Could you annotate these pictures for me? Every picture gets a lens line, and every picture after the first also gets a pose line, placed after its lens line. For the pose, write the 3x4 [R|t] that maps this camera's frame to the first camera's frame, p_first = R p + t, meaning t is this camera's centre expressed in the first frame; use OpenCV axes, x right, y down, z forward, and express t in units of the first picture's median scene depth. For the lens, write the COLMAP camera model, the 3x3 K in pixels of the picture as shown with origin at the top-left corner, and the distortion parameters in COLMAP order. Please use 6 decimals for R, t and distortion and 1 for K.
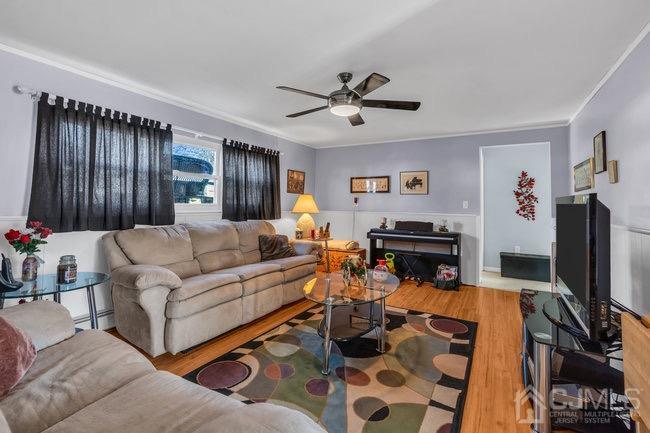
lens RADIAL K [[302.2, 0, 323.0], [0, 302.2, 203.8], [0, 0, 1]] dist [0.004588, 0.000661]
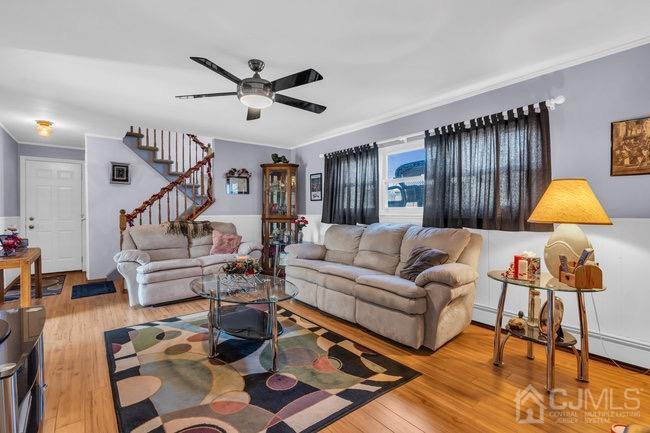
lens RADIAL K [[302.2, 0, 324.4], [0, 302.2, 217.1], [0, 0, 1]] dist [0.004588, 0.000661]
pose [[-0.355272, 0.015719, -0.934631, 0.809367], [0.006949, 0.999875, 0.014175, 0.024573], [0.934737, -0.001458, -0.355337, 1.407874]]
